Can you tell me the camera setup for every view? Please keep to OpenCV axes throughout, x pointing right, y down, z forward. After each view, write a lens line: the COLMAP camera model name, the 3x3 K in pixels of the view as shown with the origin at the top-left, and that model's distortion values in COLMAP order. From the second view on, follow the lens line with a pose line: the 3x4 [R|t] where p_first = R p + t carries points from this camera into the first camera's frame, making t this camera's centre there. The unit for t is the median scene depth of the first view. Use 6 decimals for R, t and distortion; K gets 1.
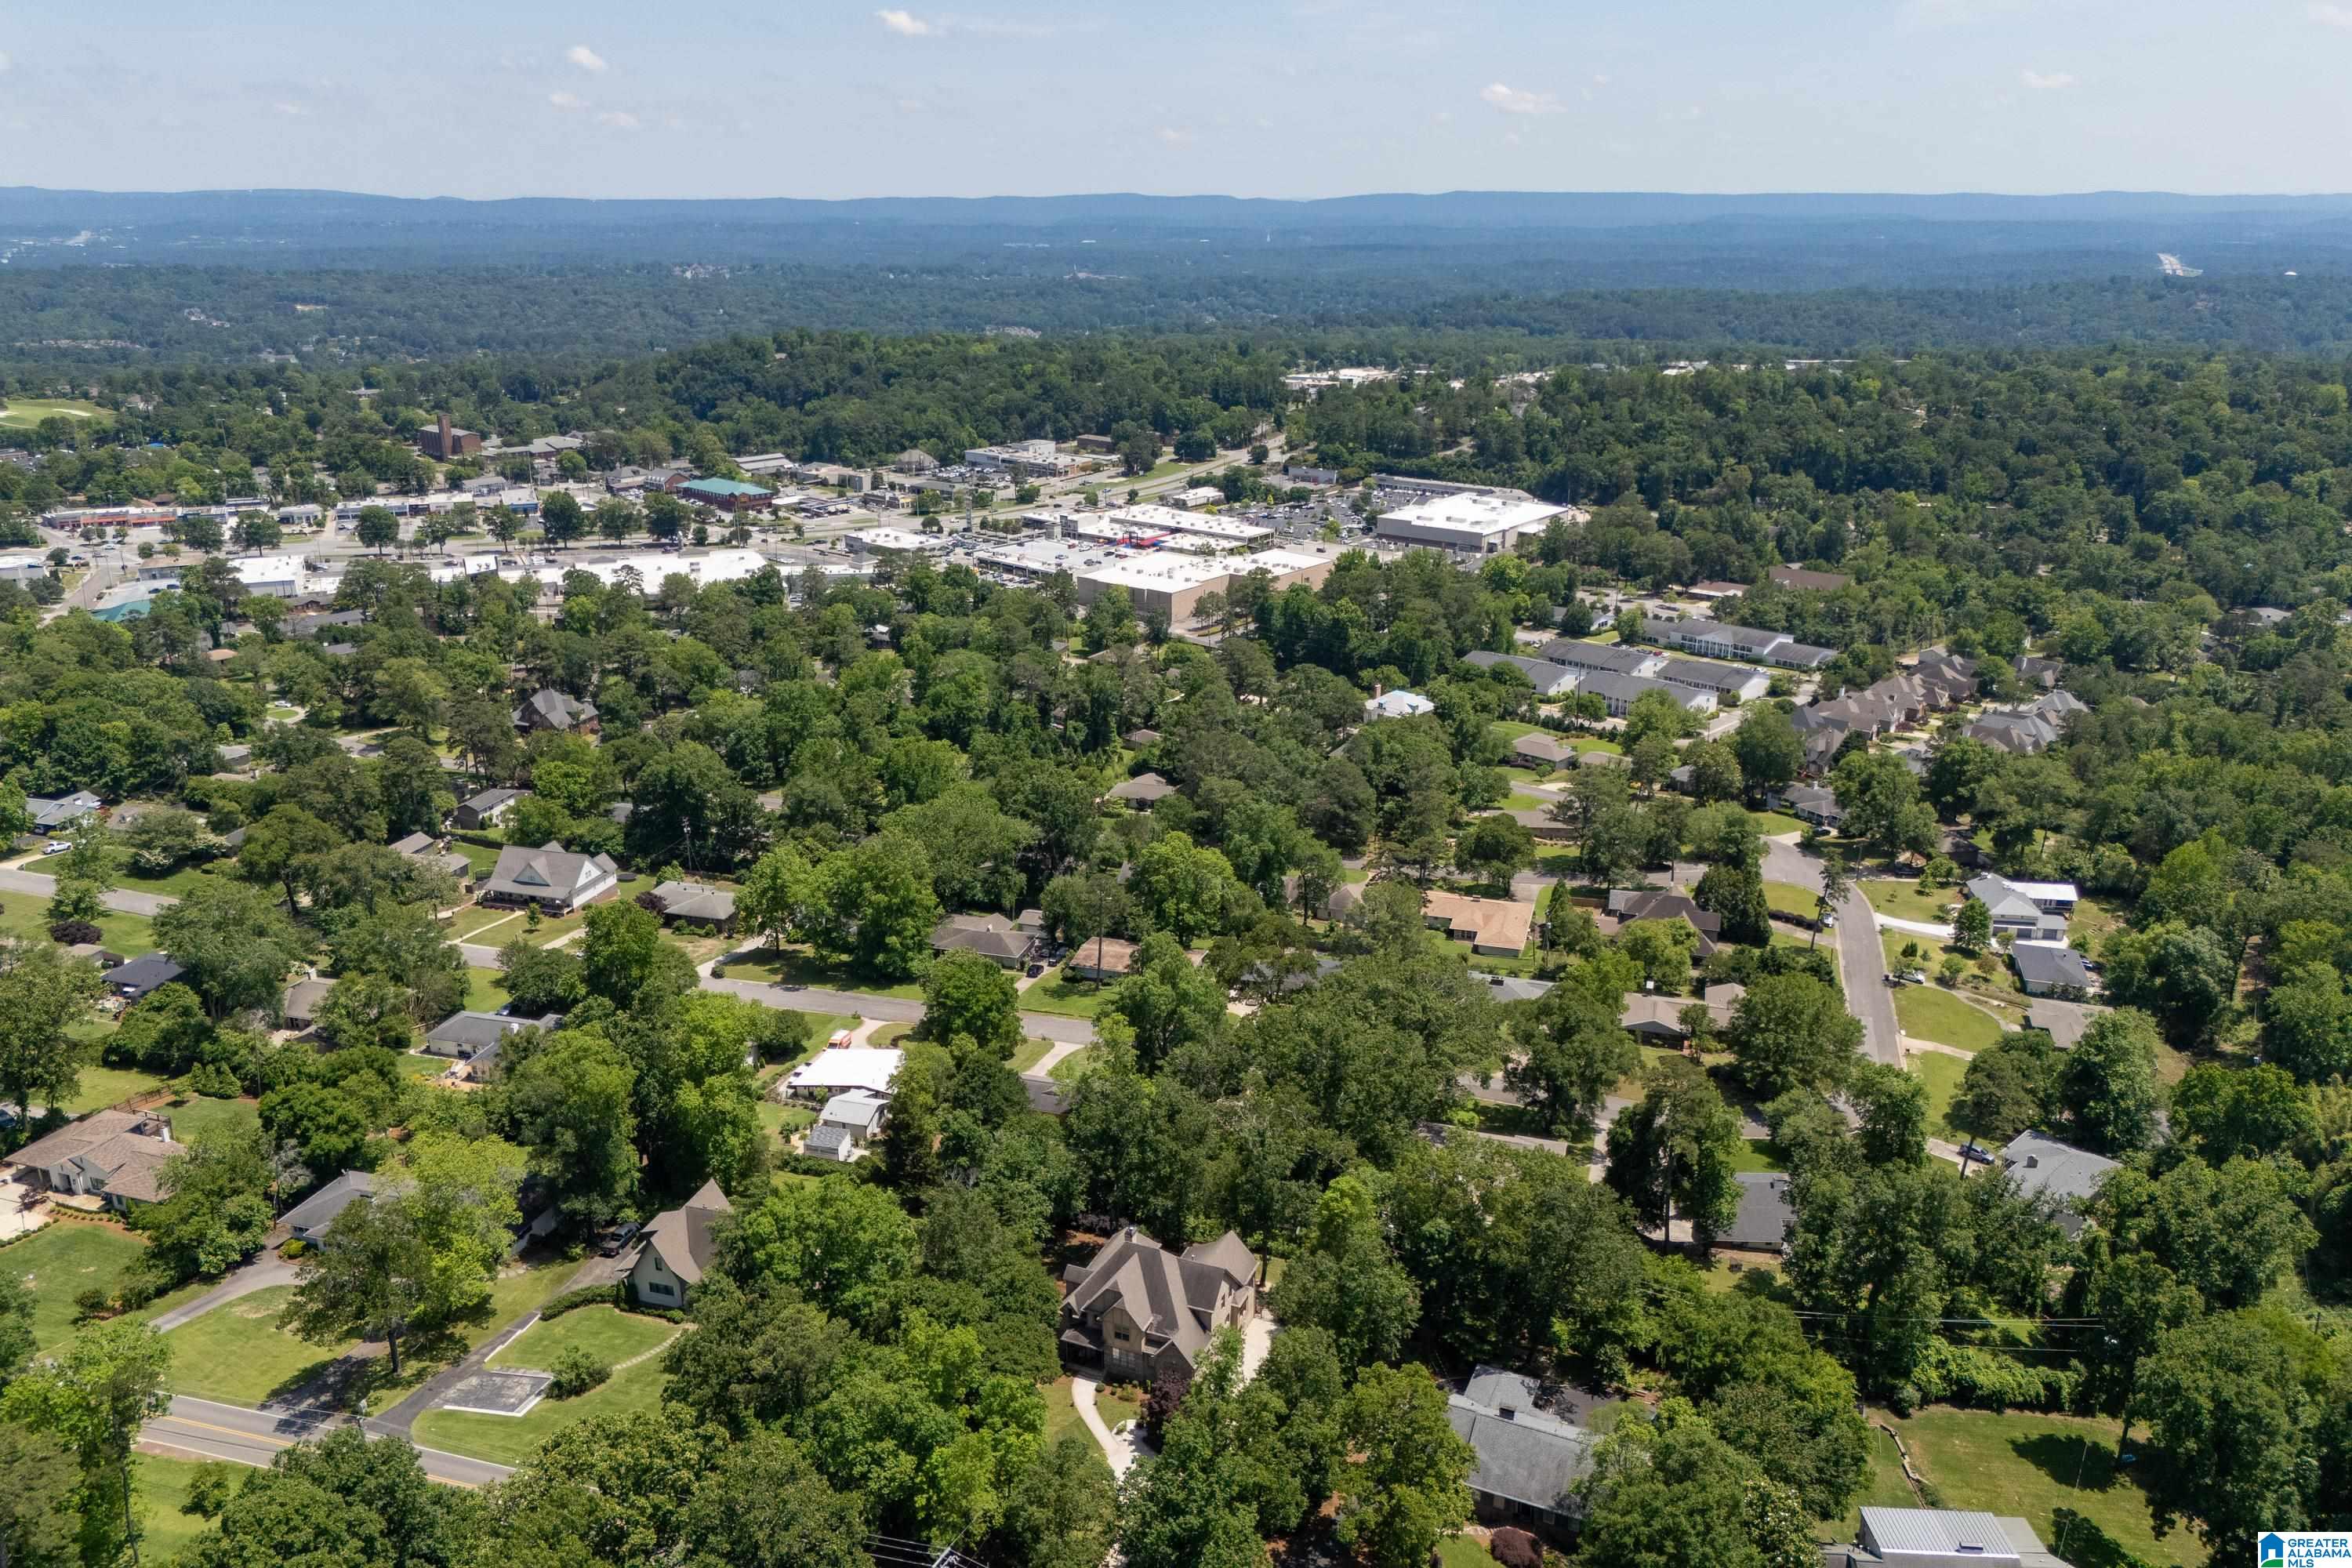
lens RADIAL K [[1723.3, 0, 1164.3], [0, 1723.3, 771.0], [0, 0, 1]] dist [0.060485, -0.077251]
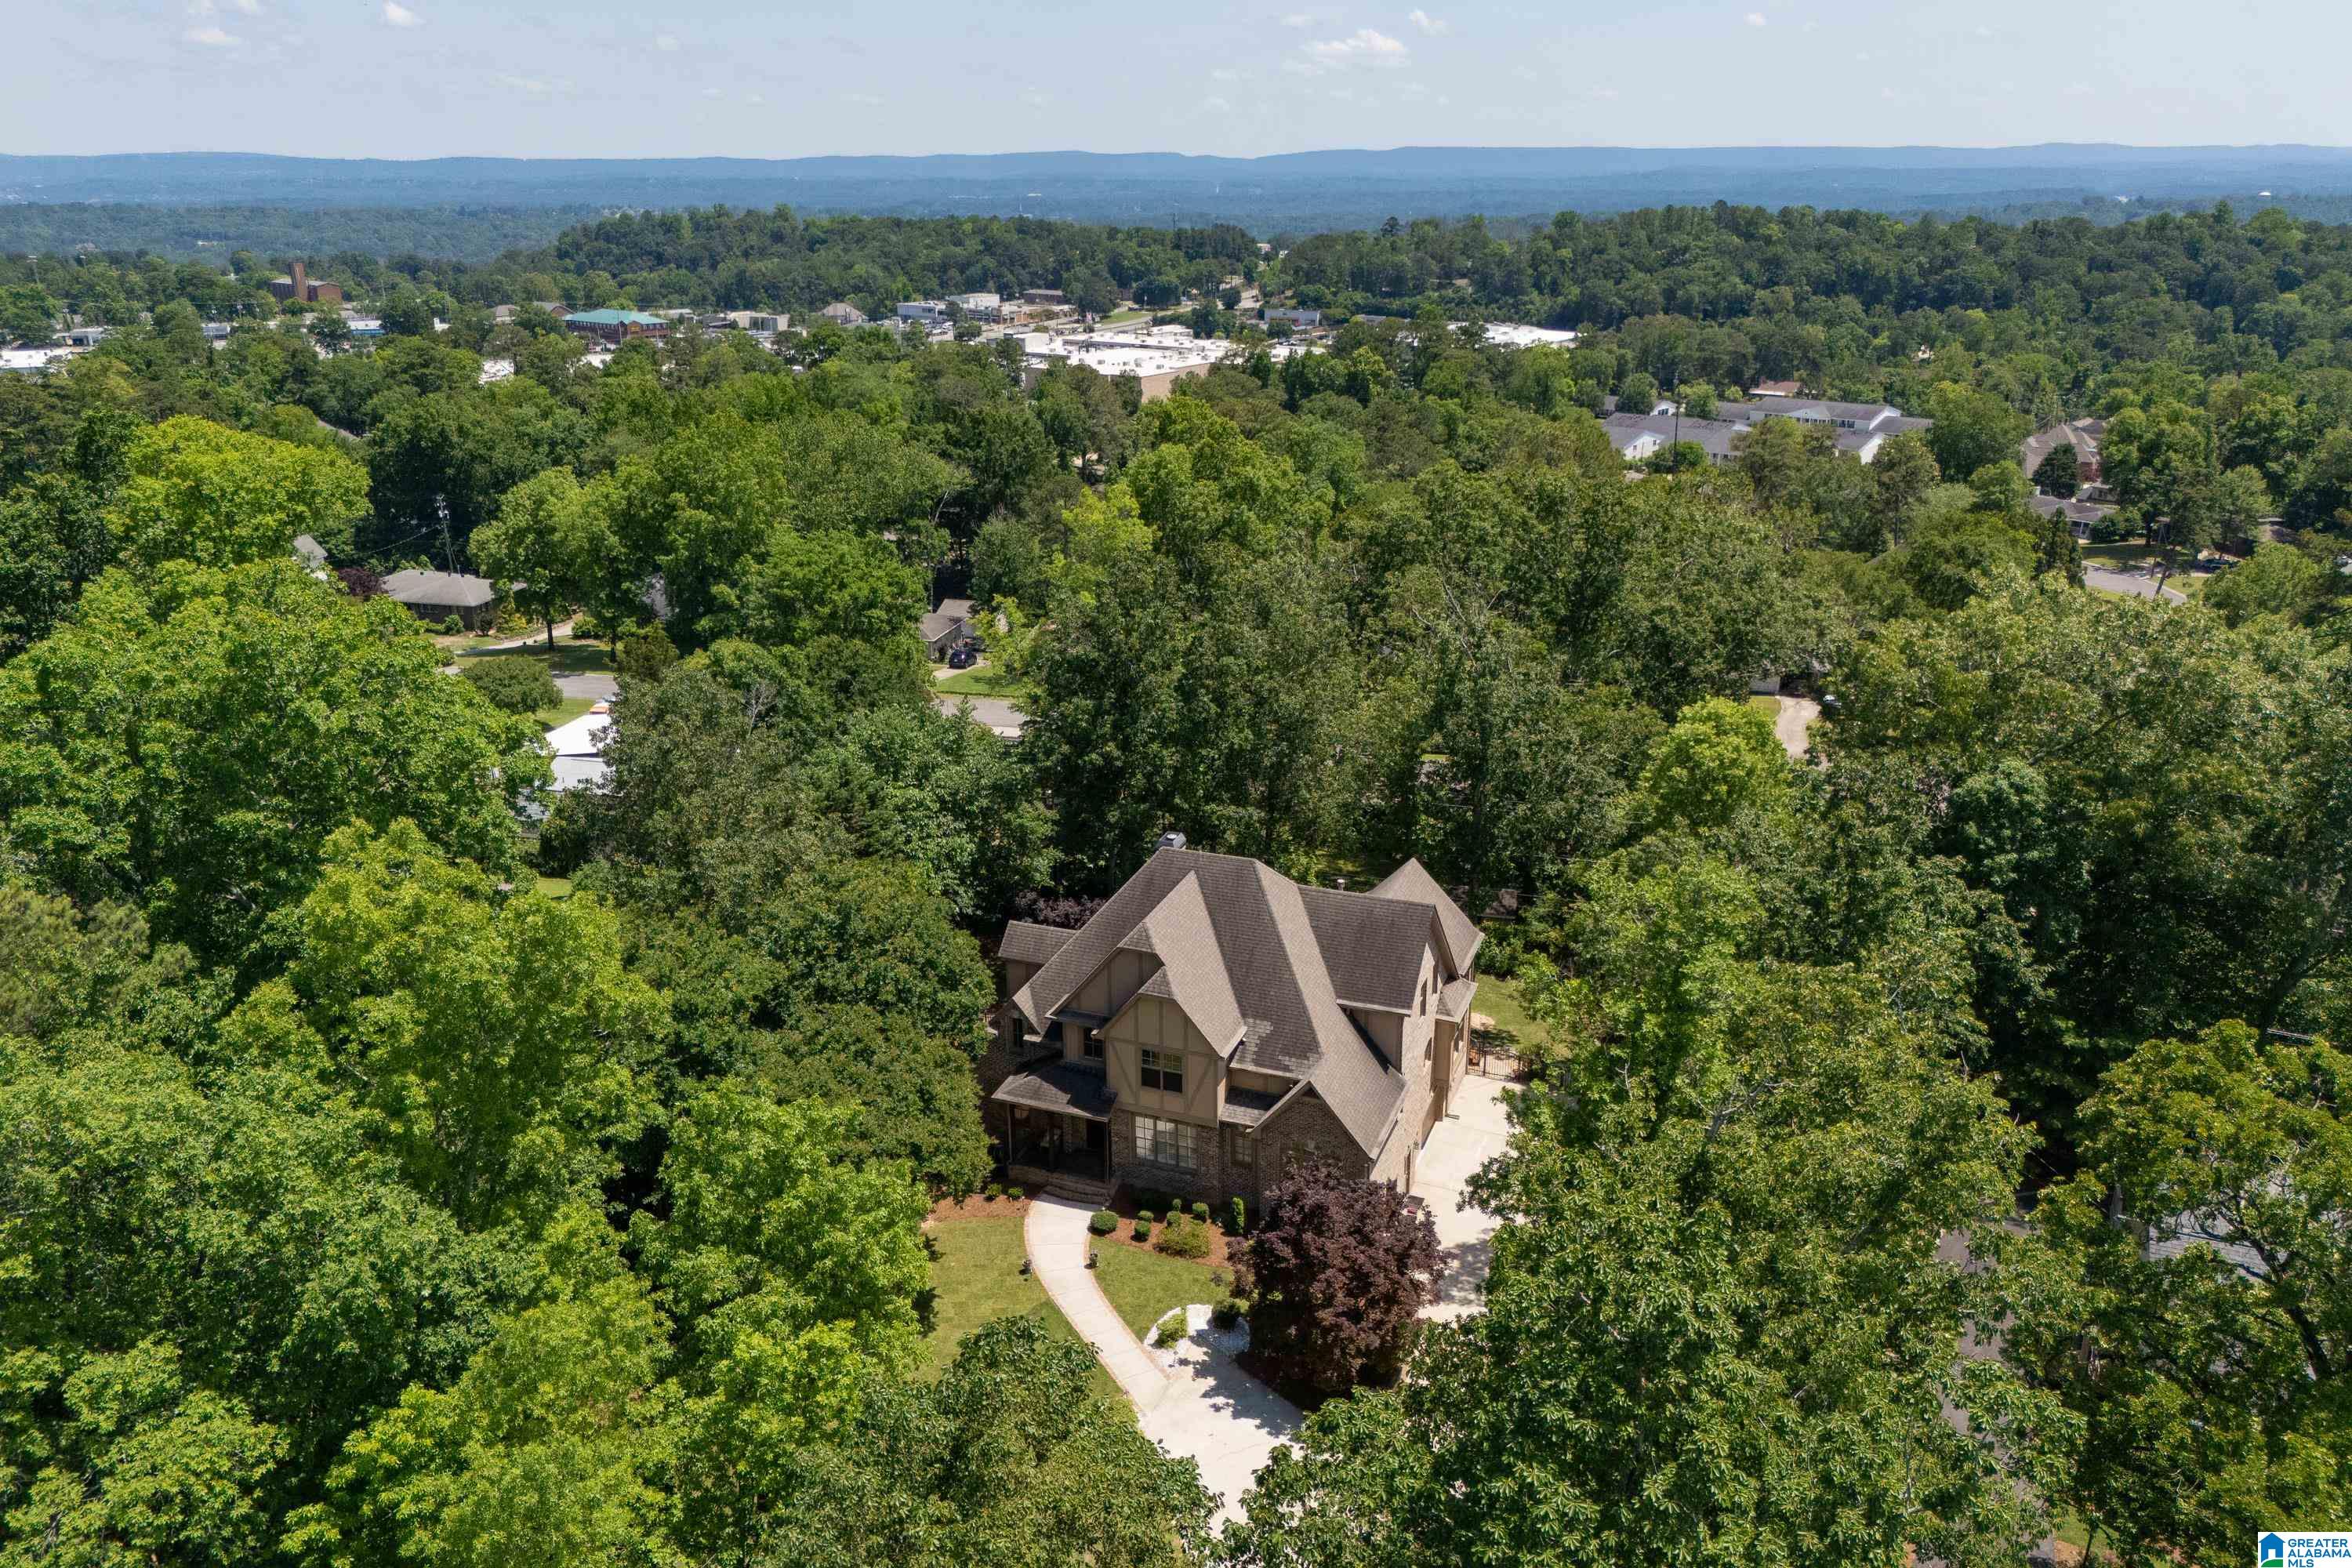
lens RADIAL K [[1723.3, 0, 1164.3], [0, 1723.3, 771.0], [0, 0, 1]] dist [0.060485, -0.077251]
pose [[0.999544, -0.016035, 0.025585, -0.030755], [0.015634, 0.999753, 0.015797, 0.246432], [-0.025832, -0.015389, 0.999548, 0.617990]]
